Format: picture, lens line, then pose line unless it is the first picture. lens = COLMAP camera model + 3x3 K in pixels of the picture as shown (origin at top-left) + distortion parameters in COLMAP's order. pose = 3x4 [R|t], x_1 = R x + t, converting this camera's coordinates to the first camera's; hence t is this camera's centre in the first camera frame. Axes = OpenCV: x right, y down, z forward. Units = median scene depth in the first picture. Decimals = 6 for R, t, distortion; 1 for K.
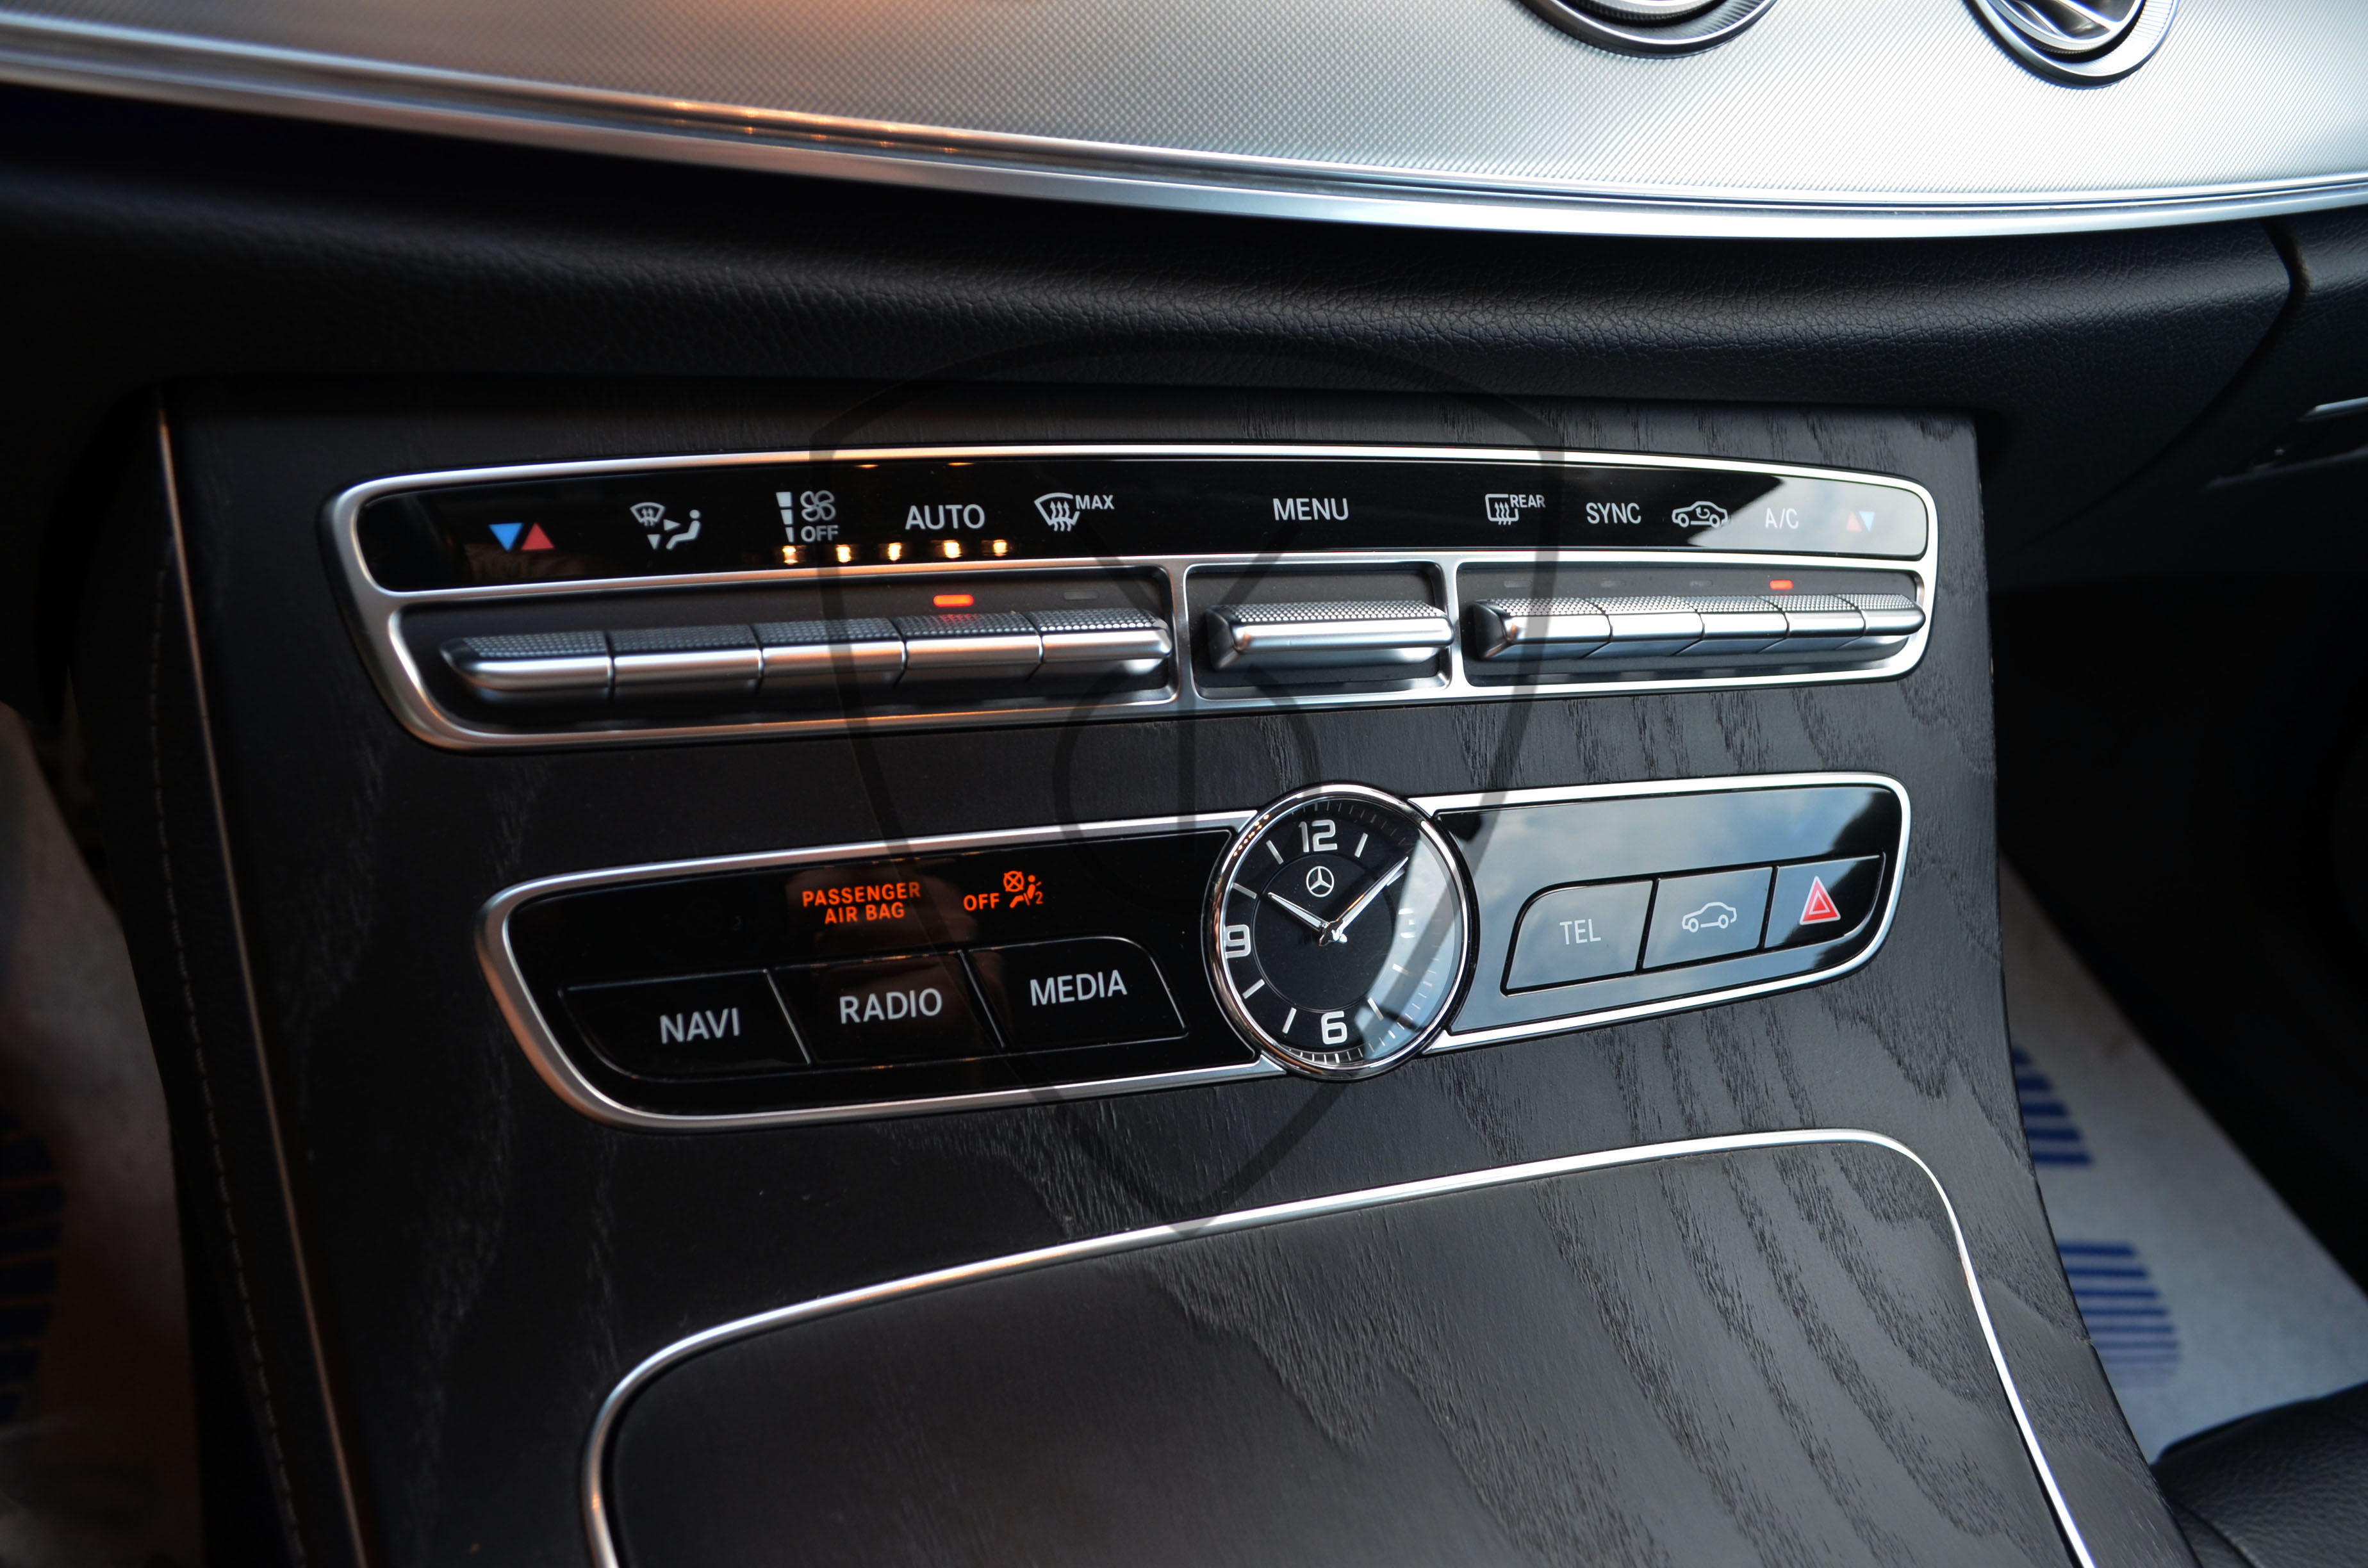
lens RADIAL K [[1836.3, 0, 1193.5], [0, 1836.3, 823.9], [0, 0, 1]] dist [-0.086635, 0.018318]
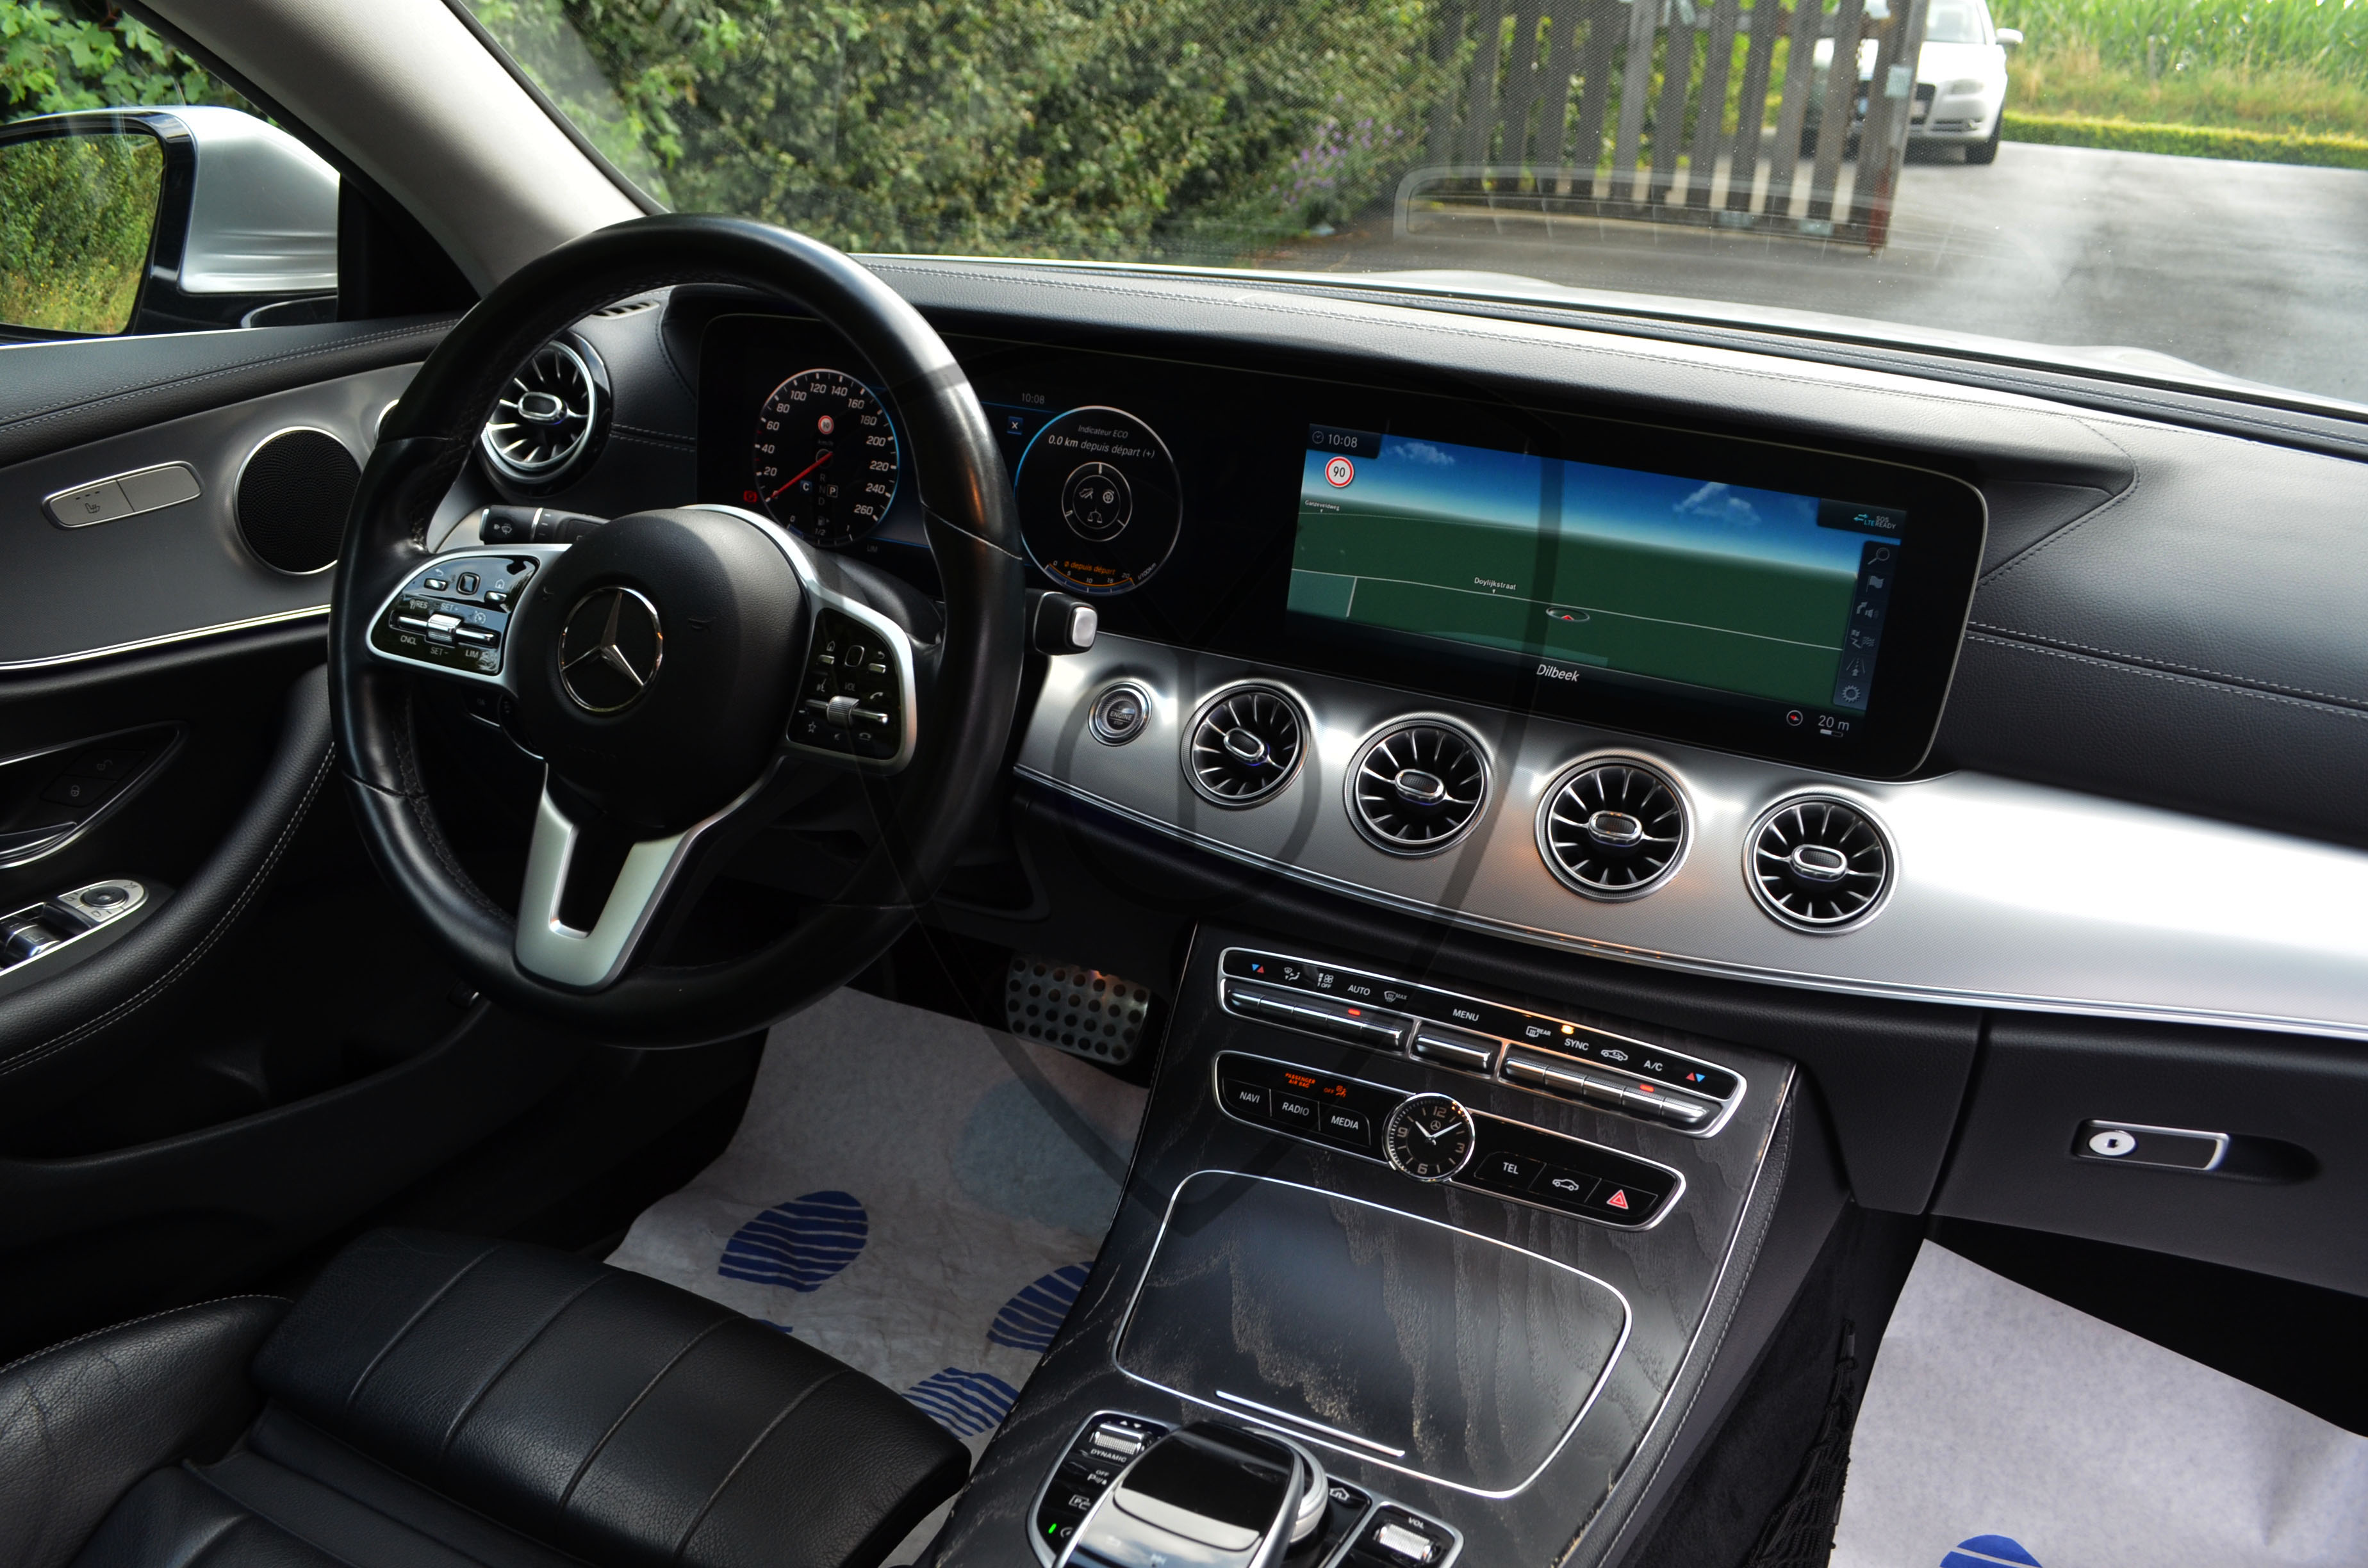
lens RADIAL K [[1836.3, 0, 1193.5], [0, 1836.3, 823.9], [0, 0, 1]] dist [-0.086635, 0.018318]
pose [[0.714670, 0.125591, -0.688094, 1.899232], [-0.365422, 0.905862, -0.214197, 0.393102], [0.596418, 0.404525, 0.693286, -1.679261]]
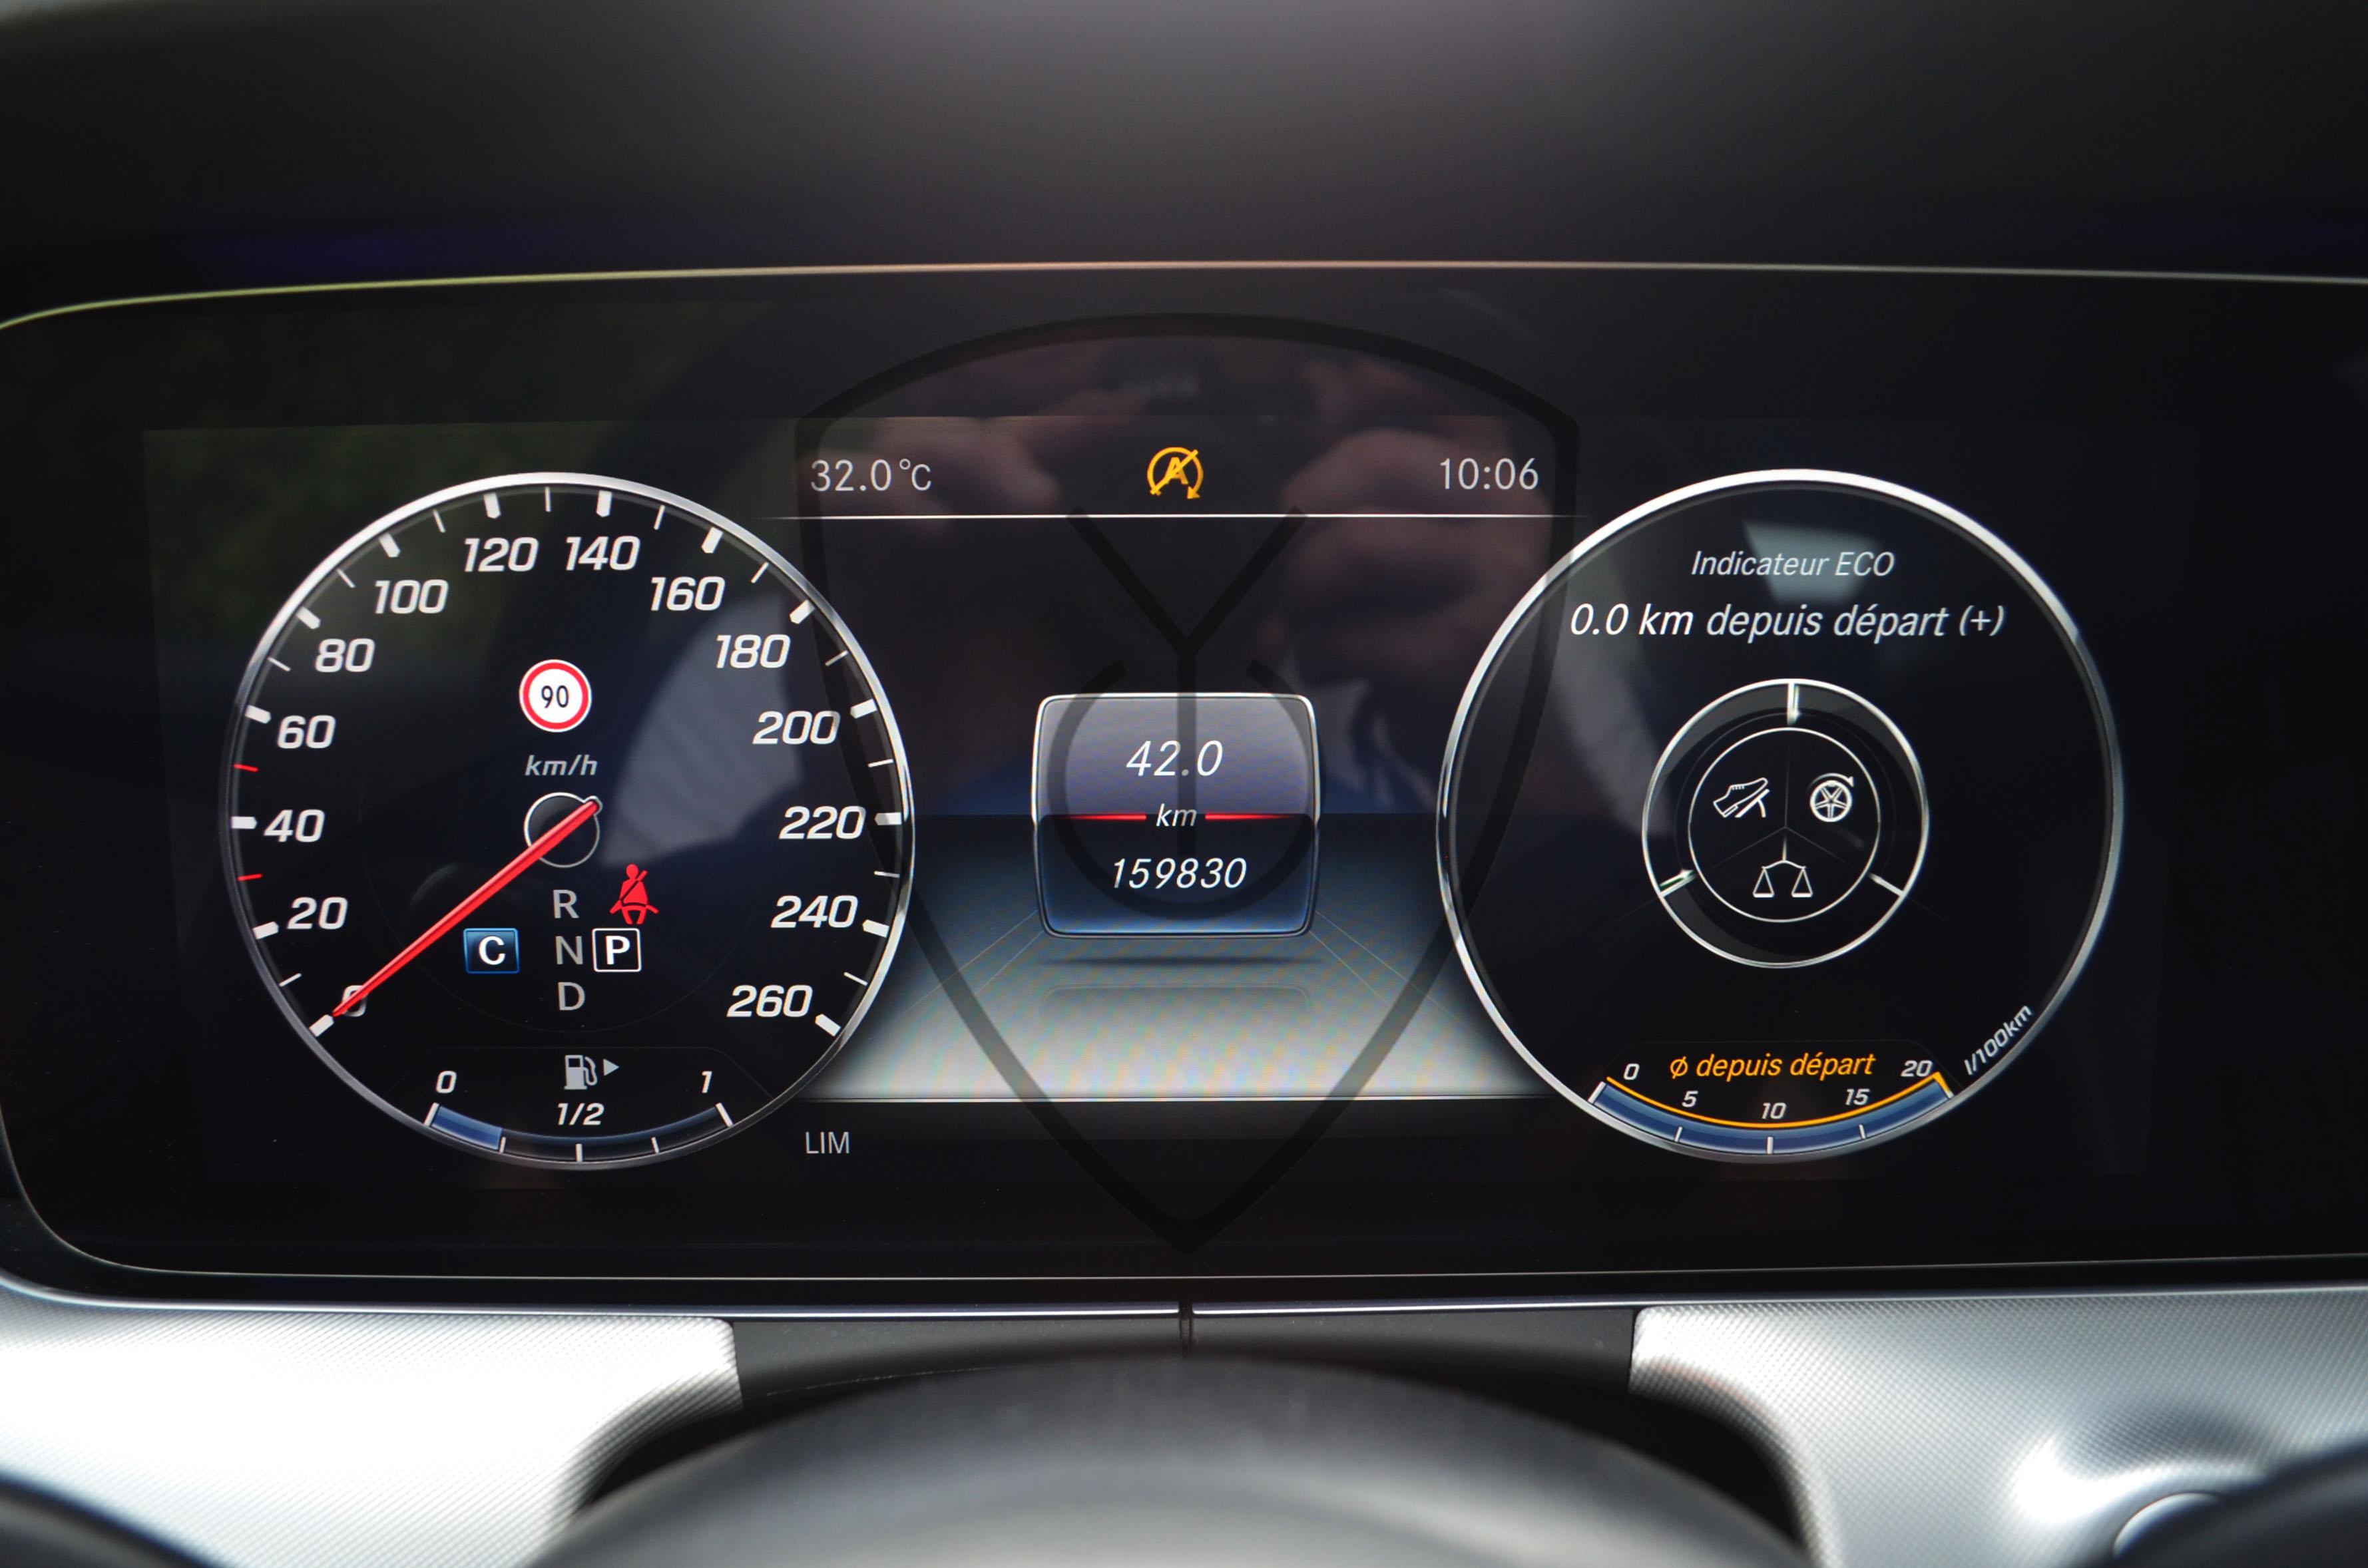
lens RADIAL K [[1830.9, 0, 1214.3], [0, 1830.9, 825.1], [0, 0, 1]] dist [-0.074208, 0.001996]
pose [[0.928143, -0.101546, -0.358105, -0.807008], [-0.057036, 0.911908, -0.406412, -0.499403], [0.367828, 0.397633, 0.840589, -0.436396]]
